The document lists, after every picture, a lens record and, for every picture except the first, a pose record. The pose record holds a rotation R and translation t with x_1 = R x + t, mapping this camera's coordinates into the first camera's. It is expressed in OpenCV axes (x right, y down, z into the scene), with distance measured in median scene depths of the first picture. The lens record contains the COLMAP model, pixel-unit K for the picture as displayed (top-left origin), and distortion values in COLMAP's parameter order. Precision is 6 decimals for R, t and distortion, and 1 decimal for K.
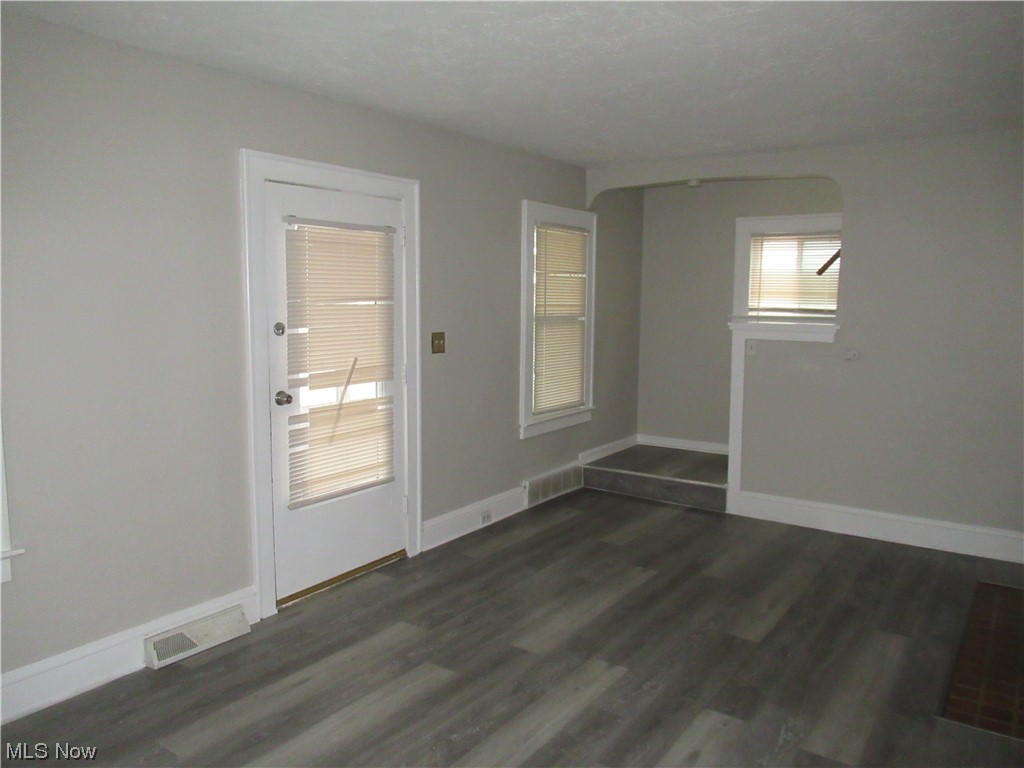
lens RADIAL K [[766.9, 0, 513.7], [0, 766.9, 387.3], [0, 0, 1]] dist [0.003134, -0.007269]
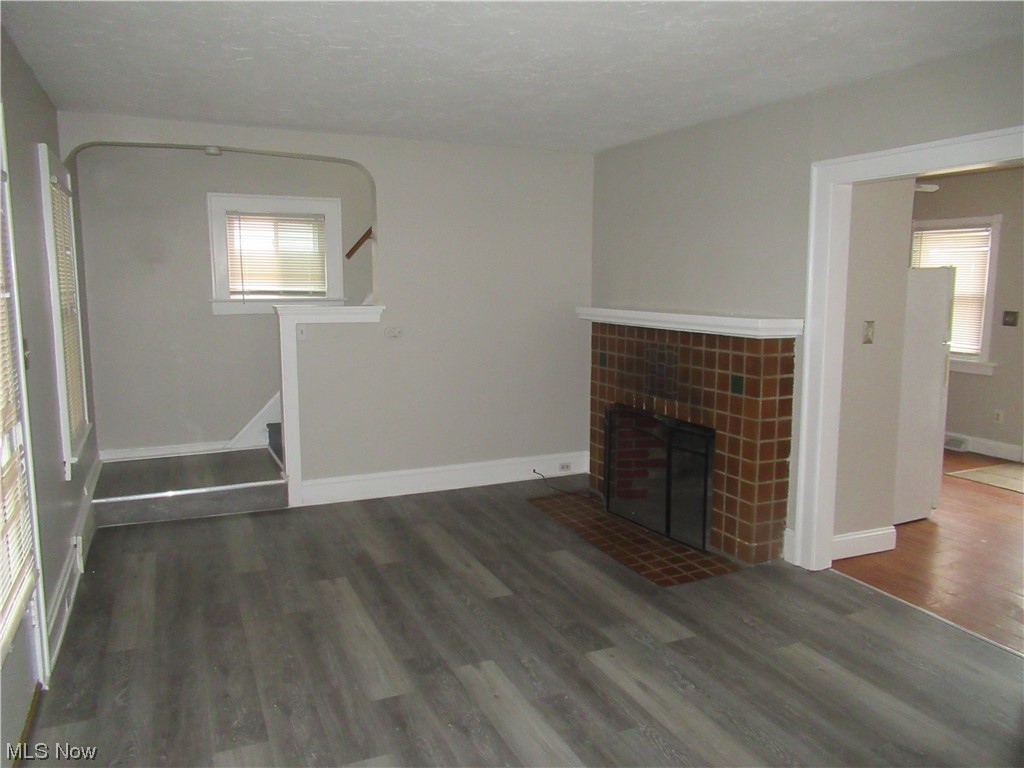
lens RADIAL K [[766.9, 0, 515.2], [0, 766.9, 381.6], [0, 0, 1]] dist [0.003134, -0.007269]
pose [[0.514456, -0.118997, 0.849220, -0.530276], [0.105396, 0.991591, 0.075098, -0.047304], [-0.851015, 0.050870, 0.522672, 0.377075]]
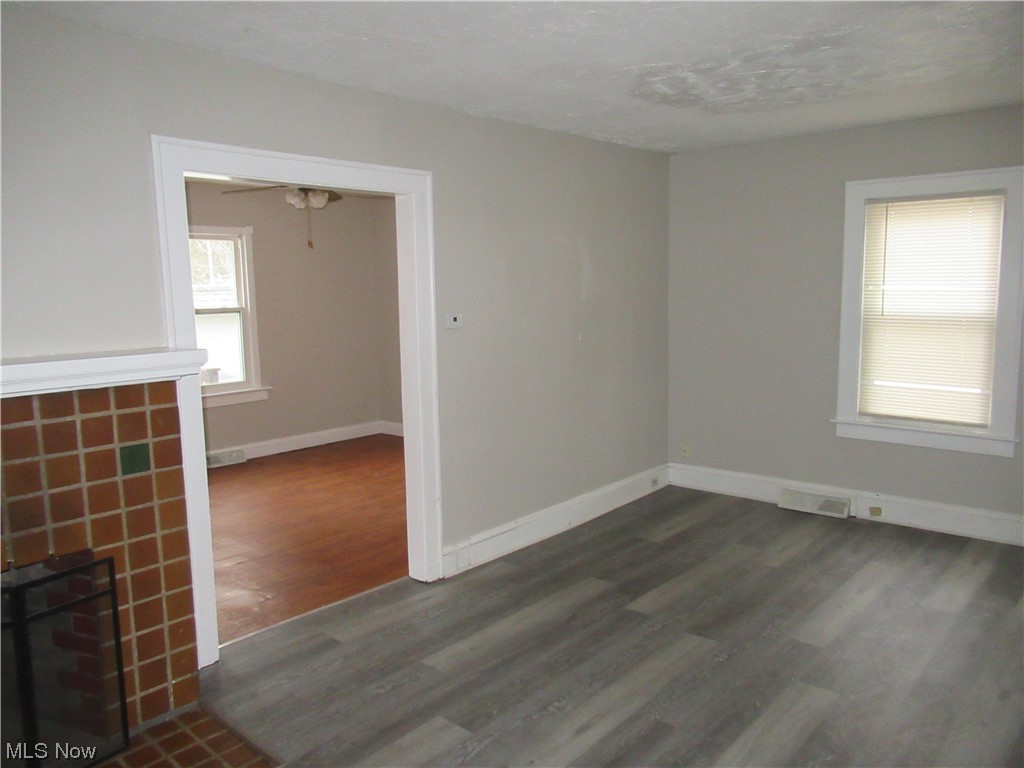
lens RADIAL K [[766.9, 0, 510.8], [0, 766.9, 381.5], [0, 0, 1]] dist [0.003134, -0.007269]
pose [[-0.992860, -0.007056, 0.119075, 0.143833], [0.022786, 0.968648, 0.247391, -0.163286], [-0.117087, 0.248338, -0.961571, 1.306323]]
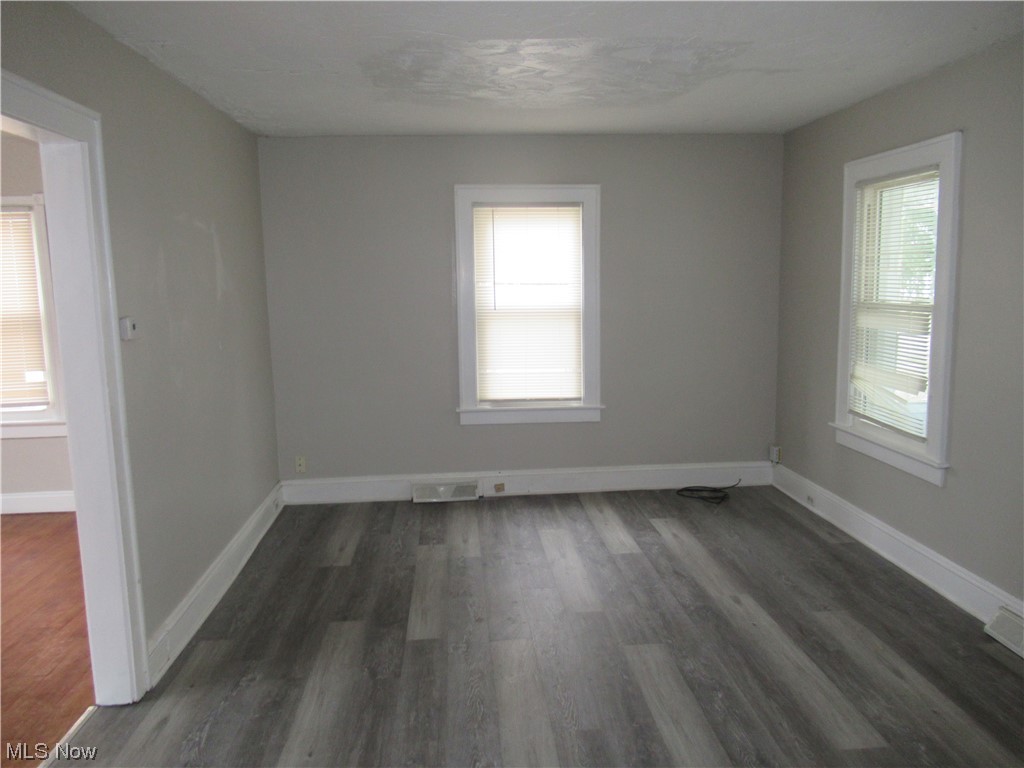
lens RADIAL K [[766.9, 0, 509.0], [0, 766.9, 385.8], [0, 0, 1]] dist [0.003134, -0.007269]
pose [[-0.777541, 0.092157, -0.622043, 0.543527], [-0.066644, 0.971555, 0.227242, -0.125466], [0.625291, 0.218145, -0.749282, 1.081040]]
